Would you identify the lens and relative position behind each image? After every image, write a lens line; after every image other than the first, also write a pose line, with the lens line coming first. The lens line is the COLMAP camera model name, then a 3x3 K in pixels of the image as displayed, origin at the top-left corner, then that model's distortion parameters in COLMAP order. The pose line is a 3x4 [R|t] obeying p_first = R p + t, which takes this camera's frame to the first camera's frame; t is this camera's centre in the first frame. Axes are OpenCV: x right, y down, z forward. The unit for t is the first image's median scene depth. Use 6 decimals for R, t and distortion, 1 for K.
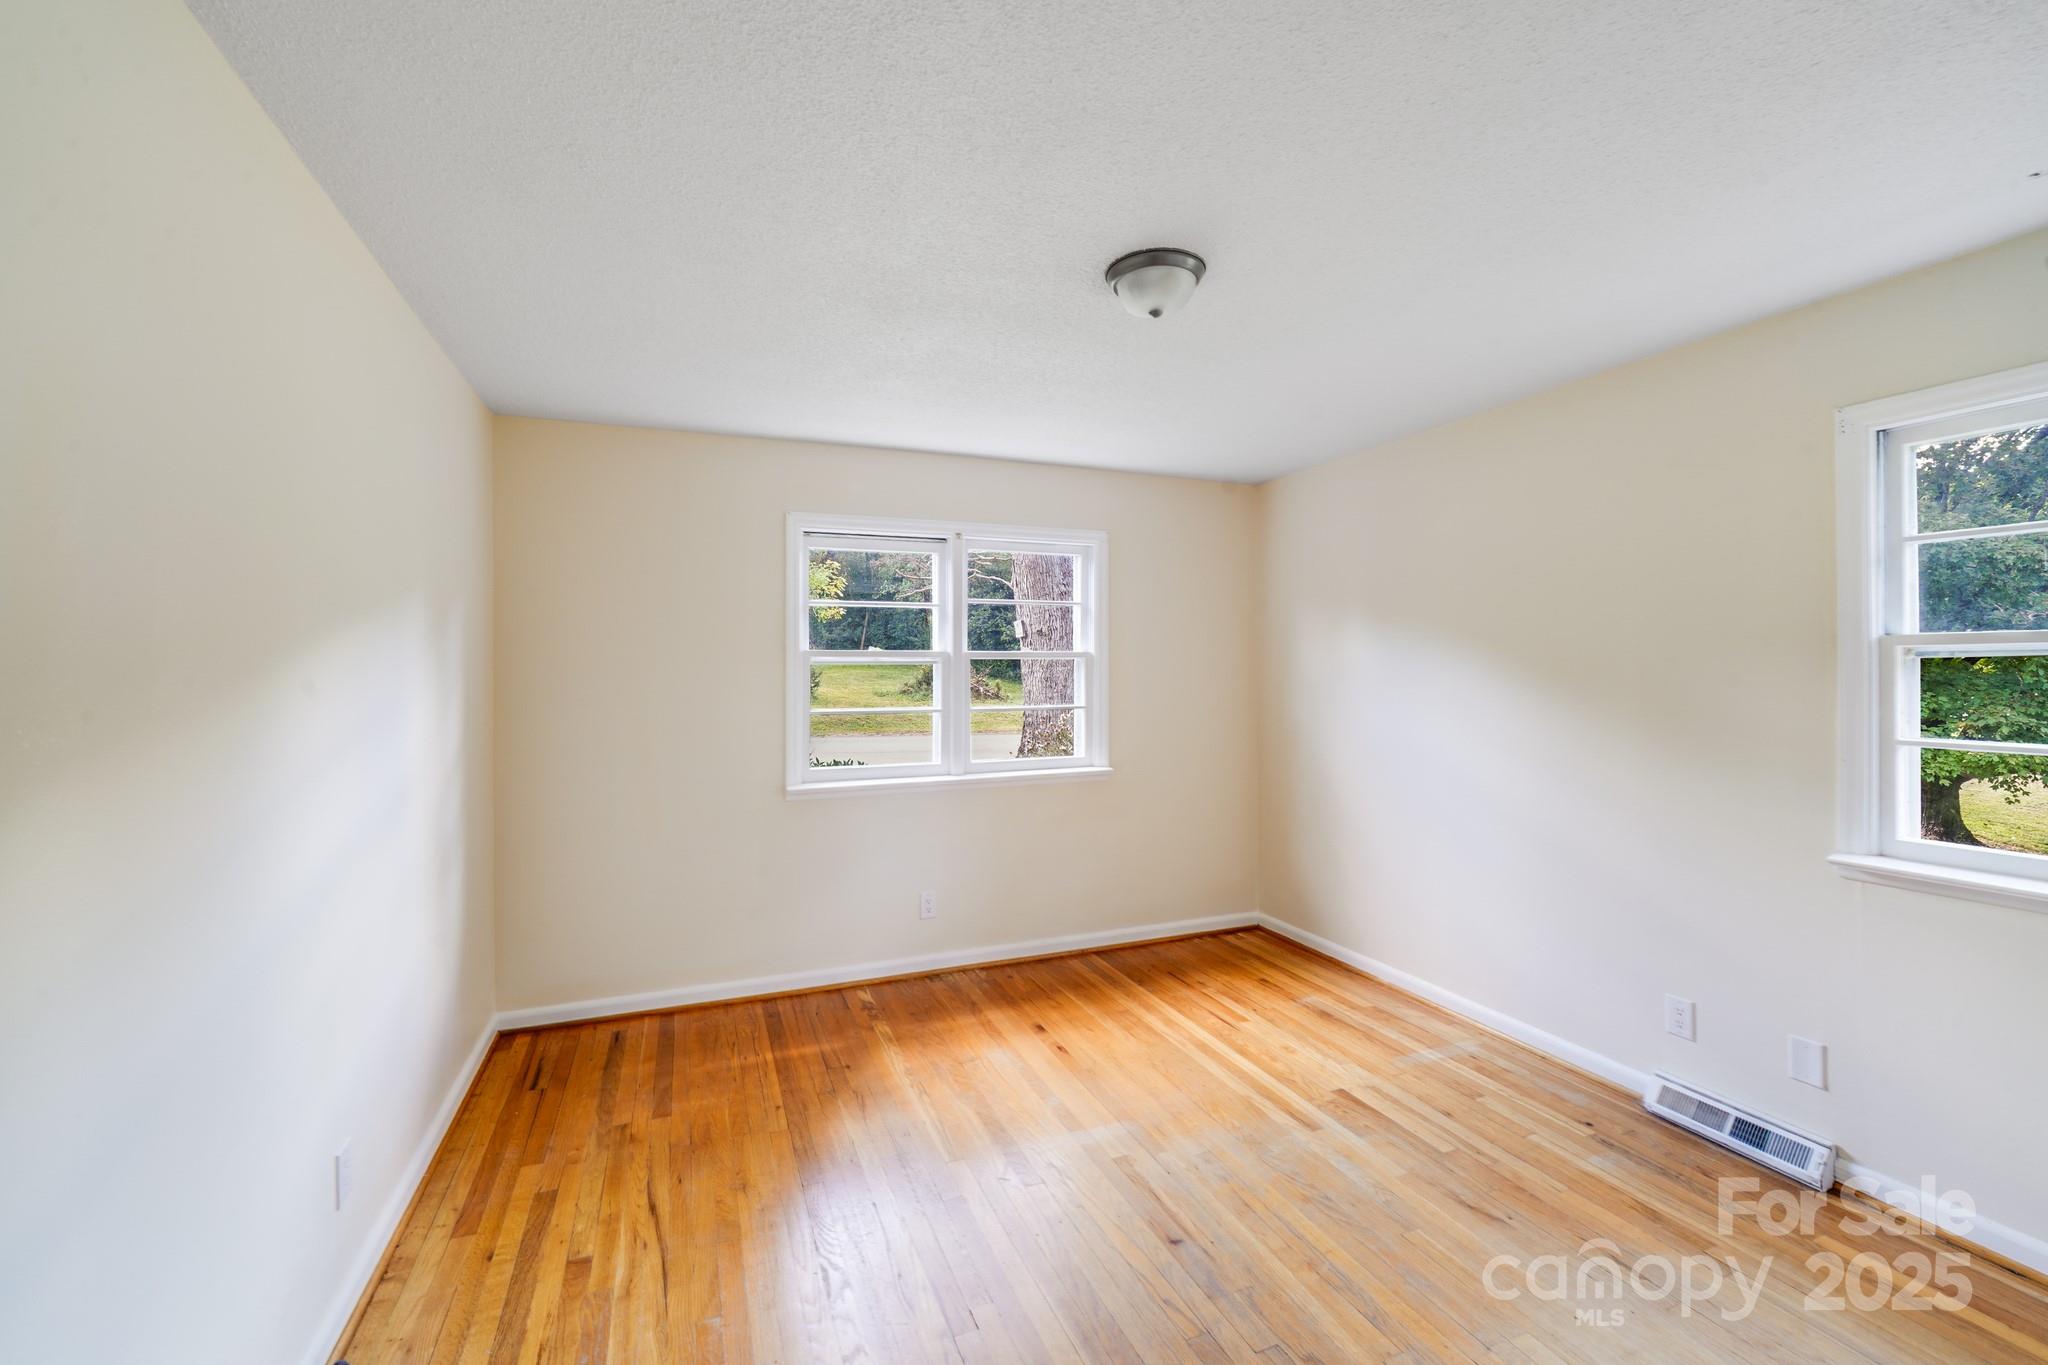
lens RADIAL K [[831.8, 0, 1018.6], [0, 831.8, 677.5], [0, 0, 1]] dist [-0.010745, -0.000761]
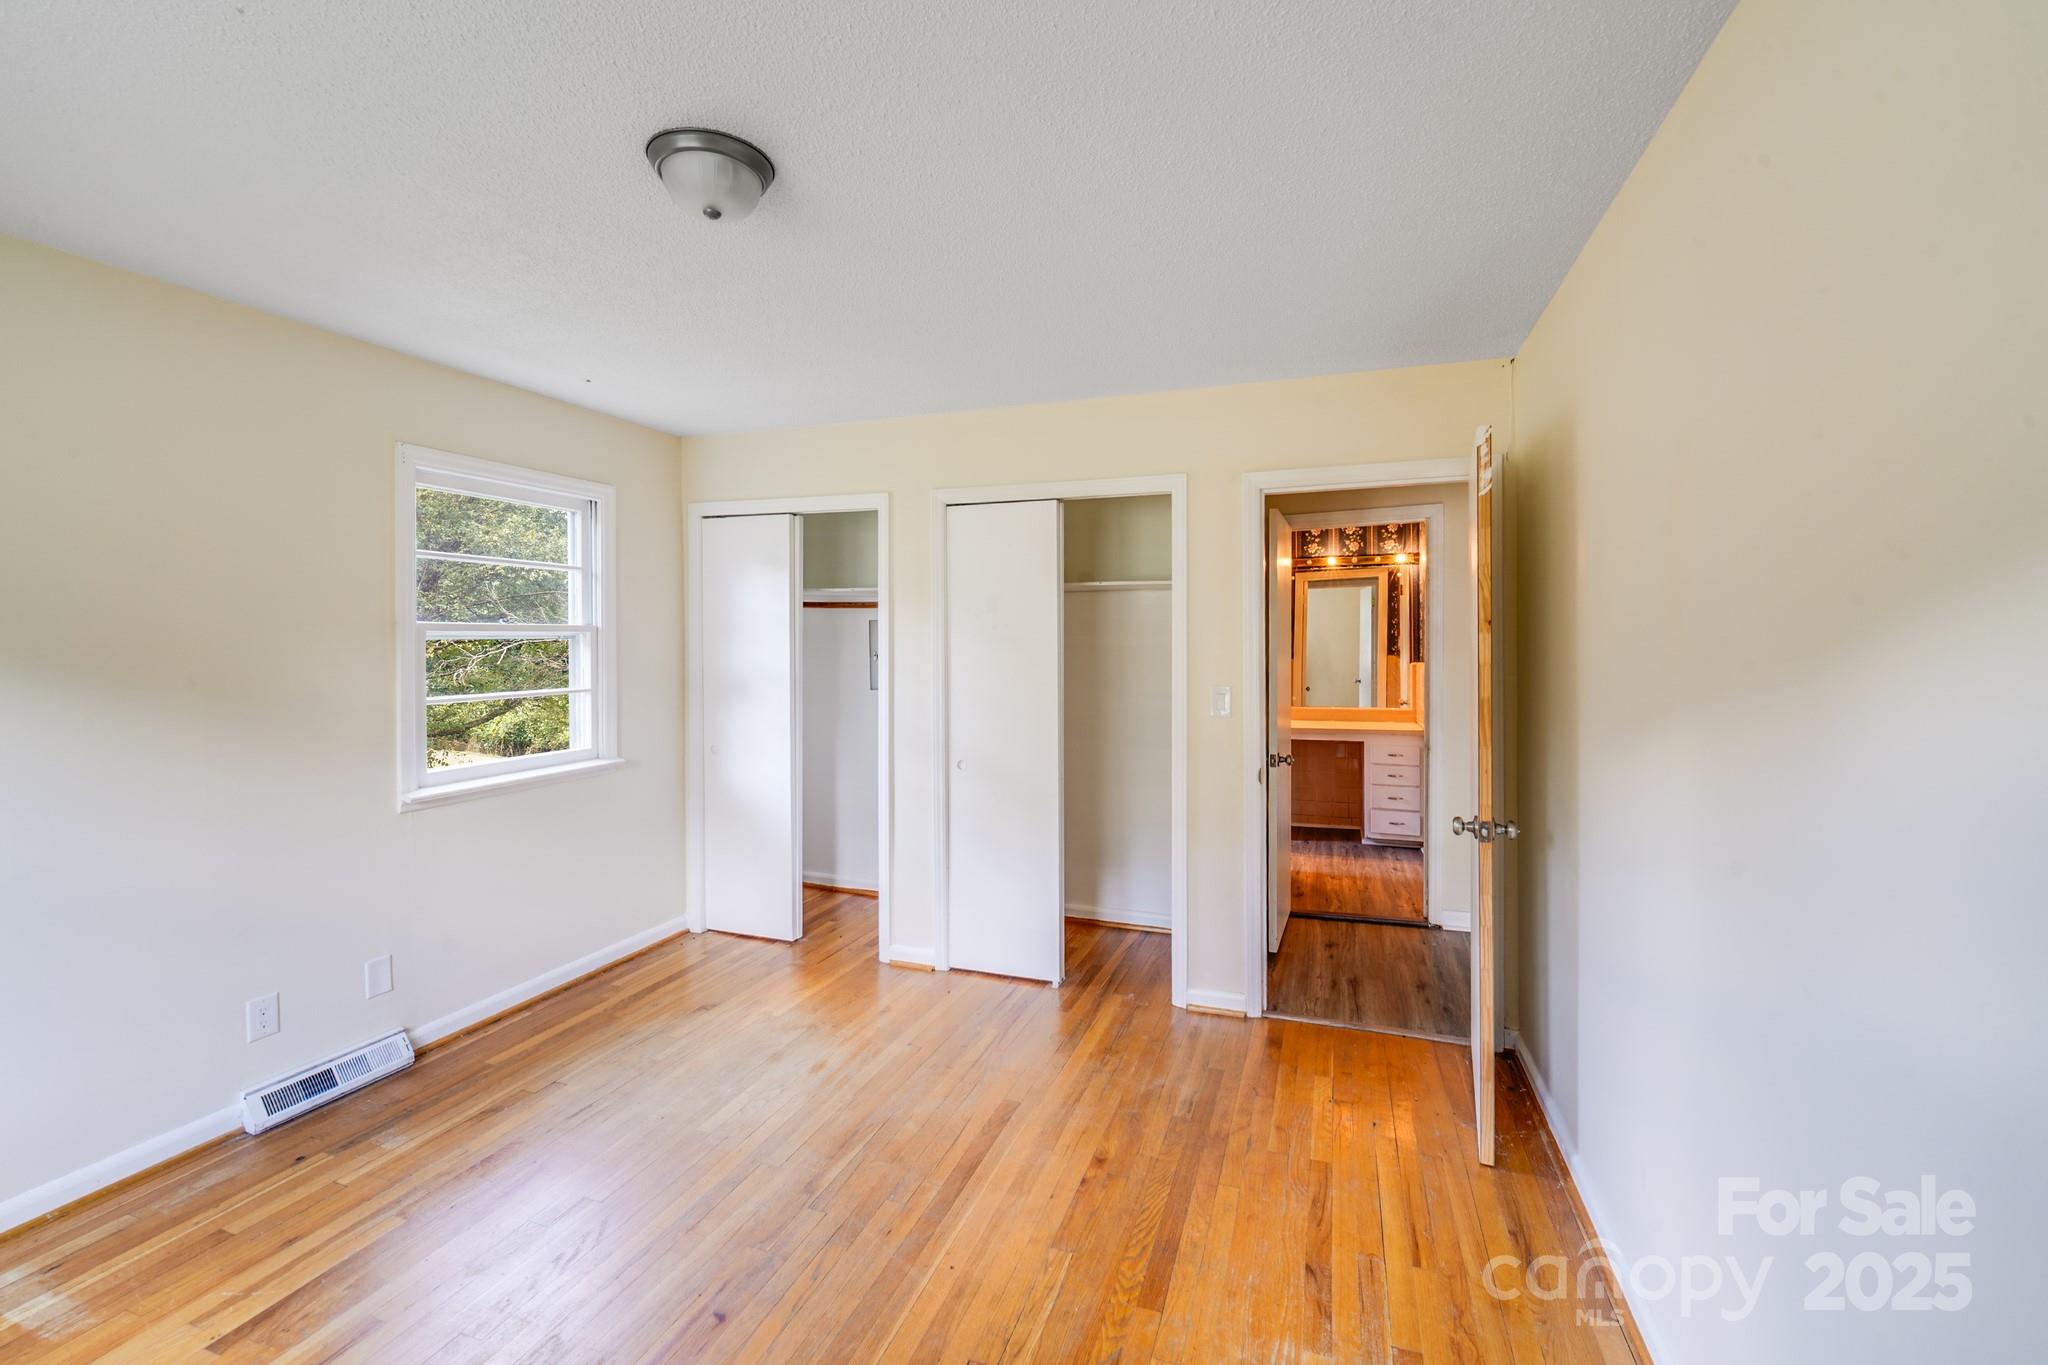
lens RADIAL K [[828.8, 0, 1007.4], [0, 828.8, 680.6], [0, 0, 1]] dist [-0.001018, -0.000209]
pose [[-0.737113, -0.023254, 0.675370, -0.491936], [0.010955, 0.998865, 0.046349, -0.014182], [-0.675681, 0.041564, -0.736021, 1.154892]]
